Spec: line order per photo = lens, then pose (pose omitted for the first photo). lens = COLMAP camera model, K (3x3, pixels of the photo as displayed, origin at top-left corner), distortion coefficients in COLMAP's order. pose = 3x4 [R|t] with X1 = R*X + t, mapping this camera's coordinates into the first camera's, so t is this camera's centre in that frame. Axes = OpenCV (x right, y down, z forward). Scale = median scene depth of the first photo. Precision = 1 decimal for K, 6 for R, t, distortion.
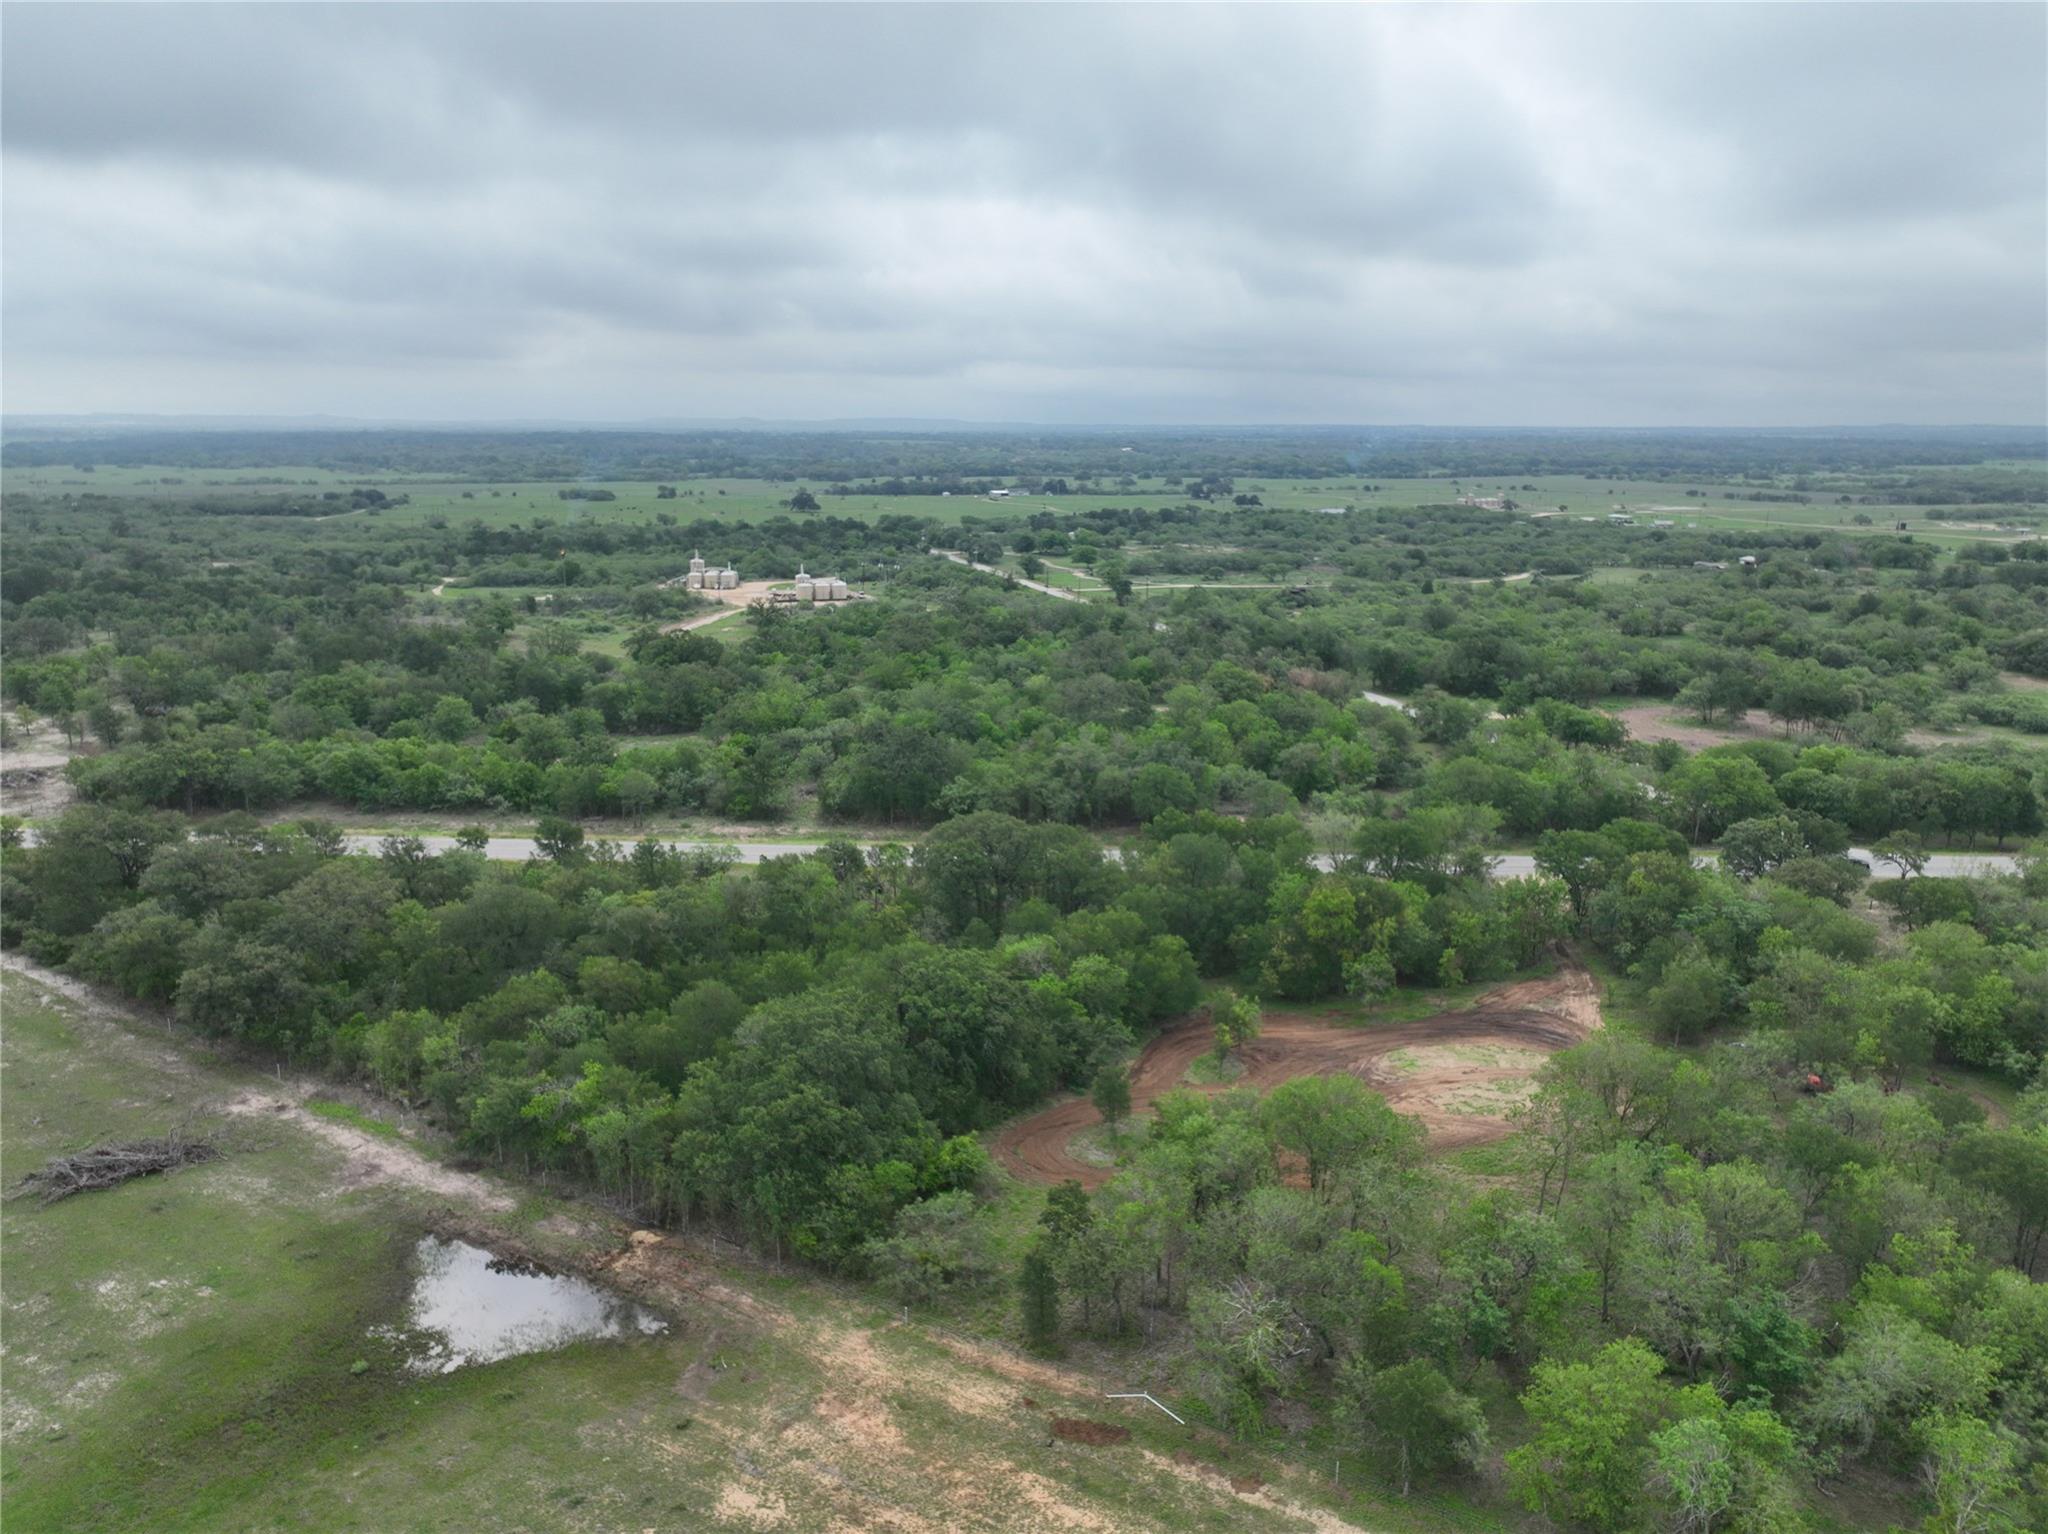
lens RADIAL K [[1434.1, 0, 1029.3], [0, 1434.1, 763.7], [0, 0, 1]] dist [-0.004869, 0.022393]
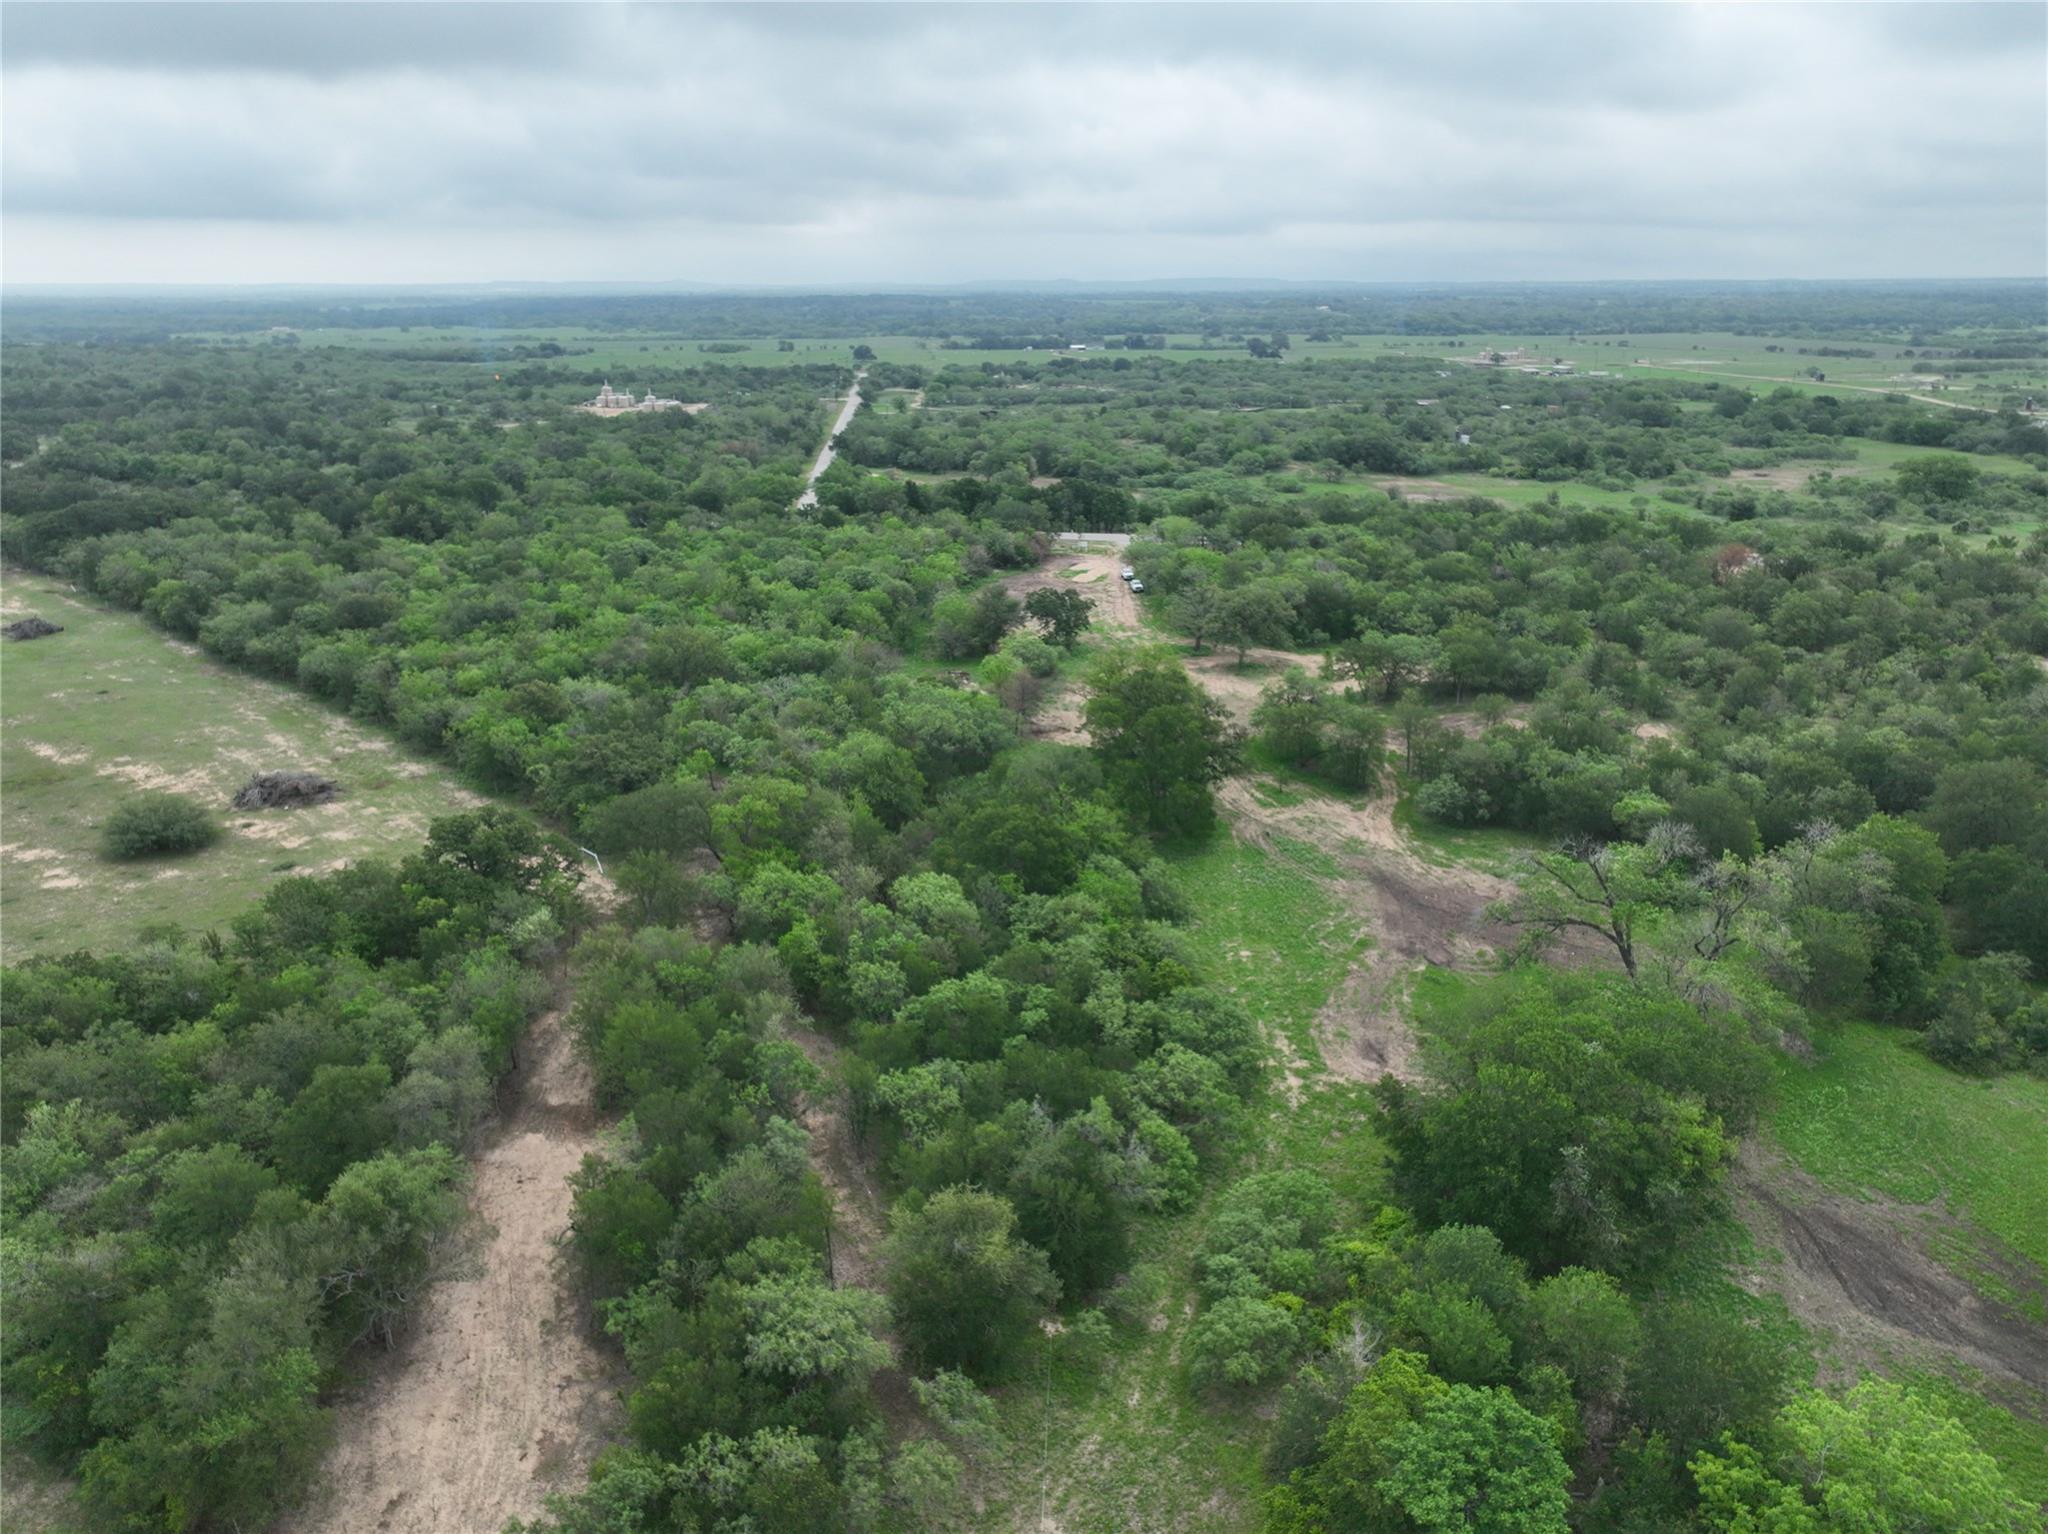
lens RADIAL K [[1434.1, 0, 1024.1], [0, 1434.1, 766.8], [0, 0, 1]] dist [-0.004869, 0.022393]
pose [[0.971862, 0.066869, -0.225860, 0.246290], [-0.045822, 0.994212, 0.097178, 0.035073], [0.231051, -0.084094, 0.969301, -0.145339]]
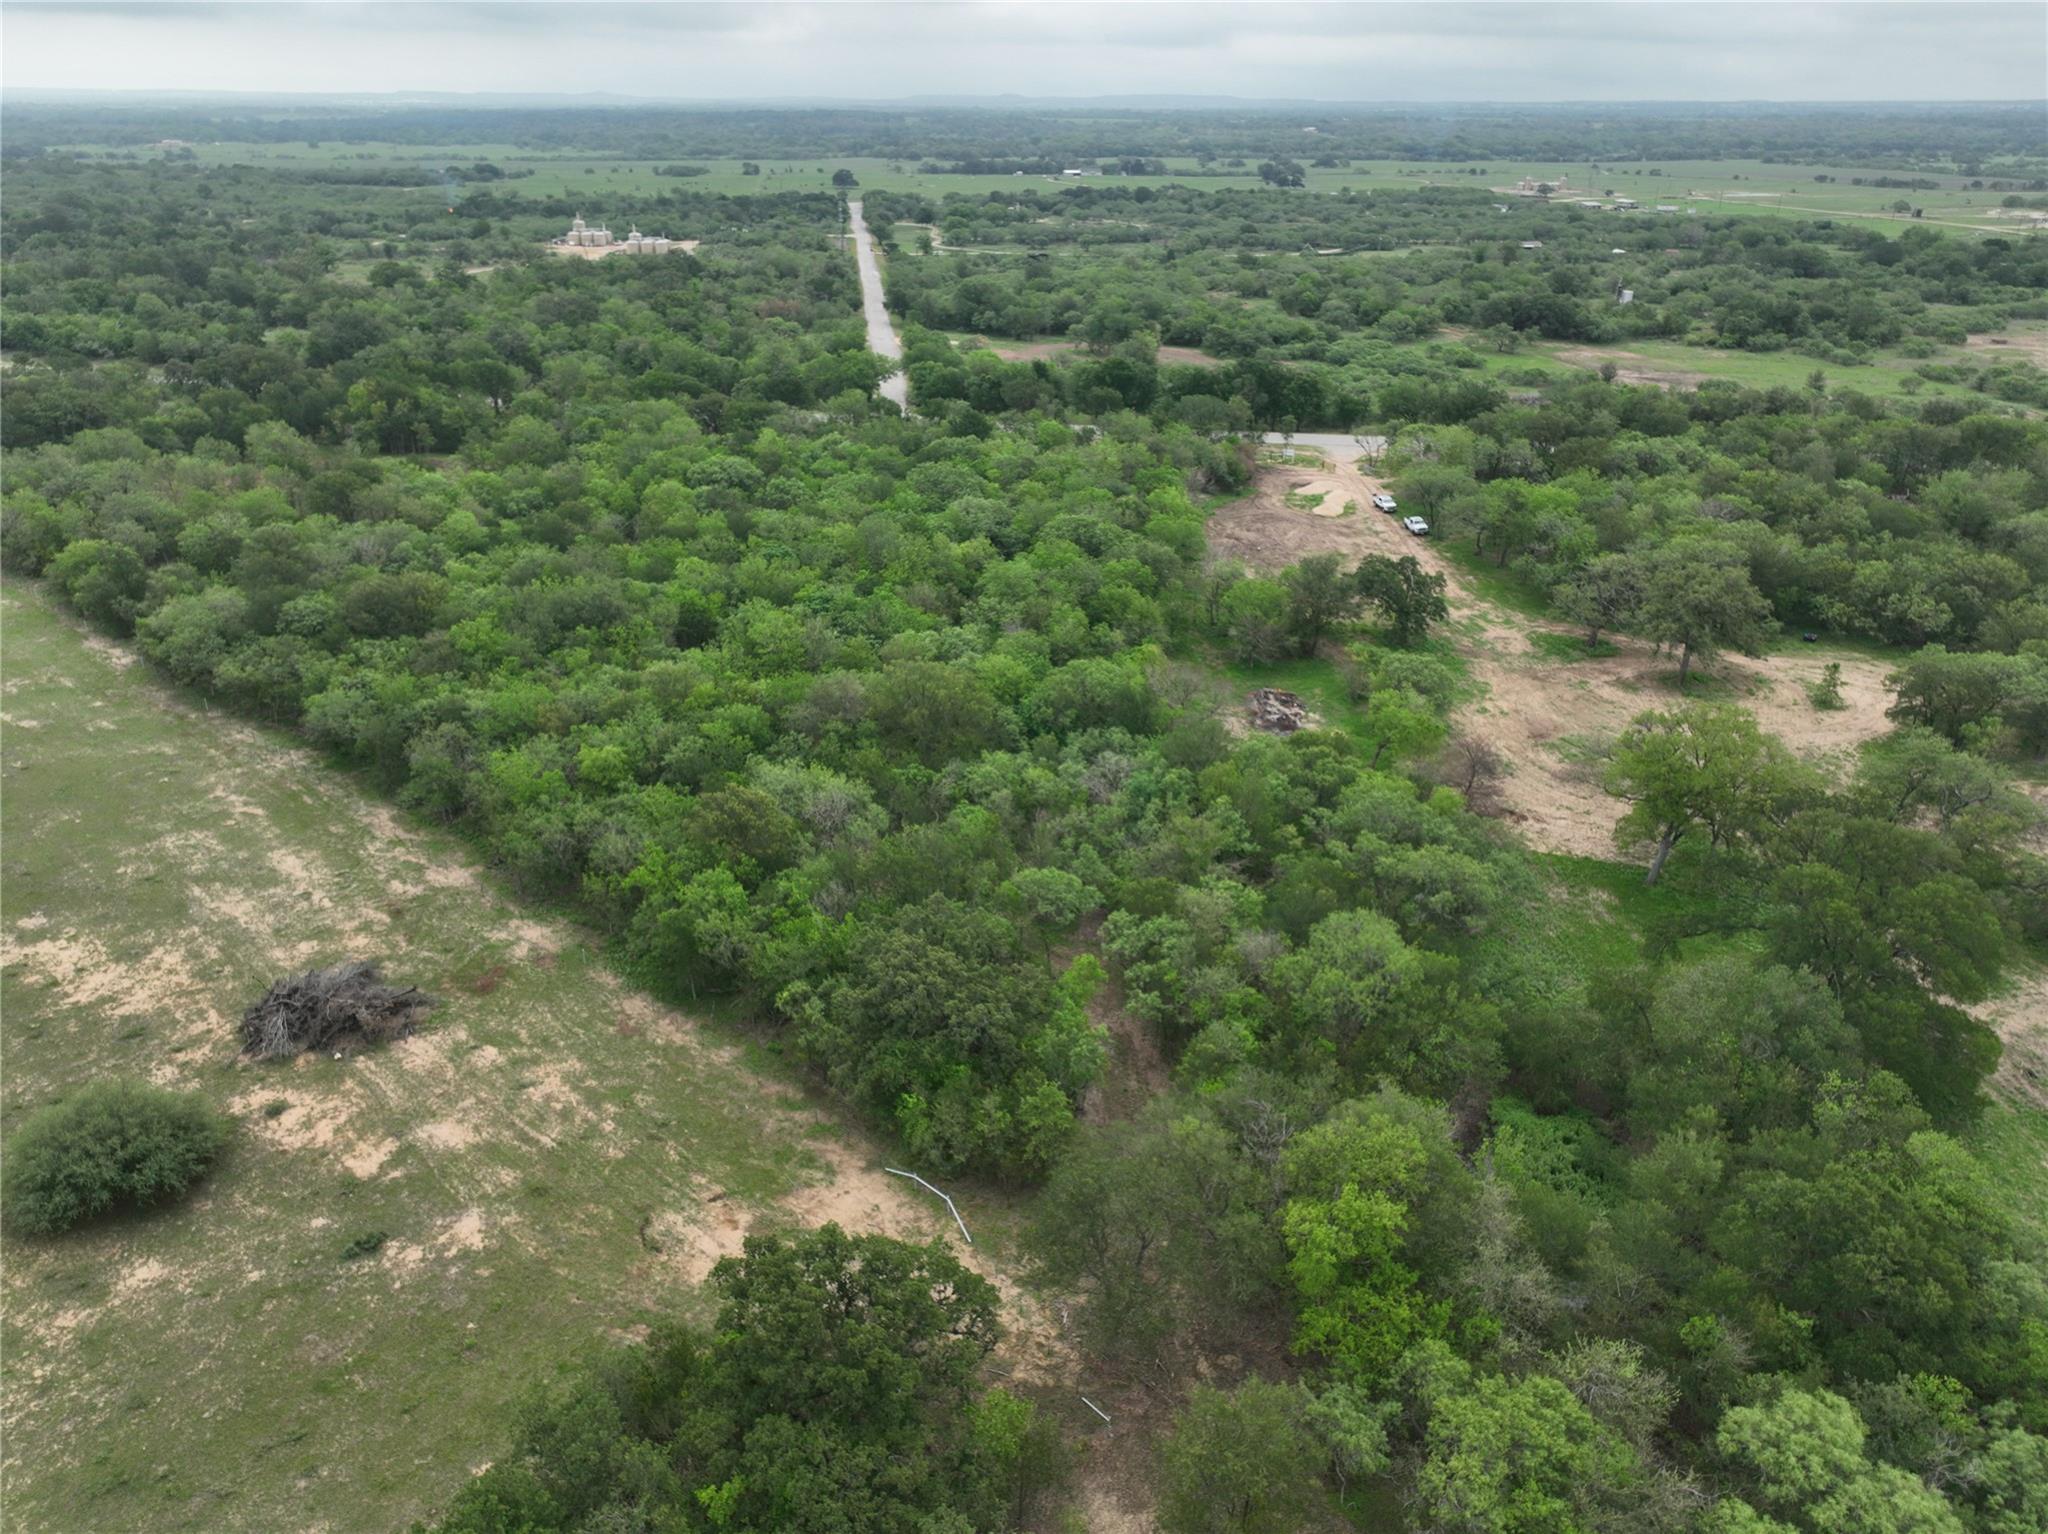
lens RADIAL K [[1434.1, 0, 1025.9], [0, 1434.1, 763.8], [0, 0, 1]] dist [-0.004869, 0.022393]
pose [[0.980713, 0.081413, -0.177691, 0.187503], [-0.044484, 0.978234, 0.202681, 0.020622], [0.190324, -0.190867, 0.962988, -0.084866]]
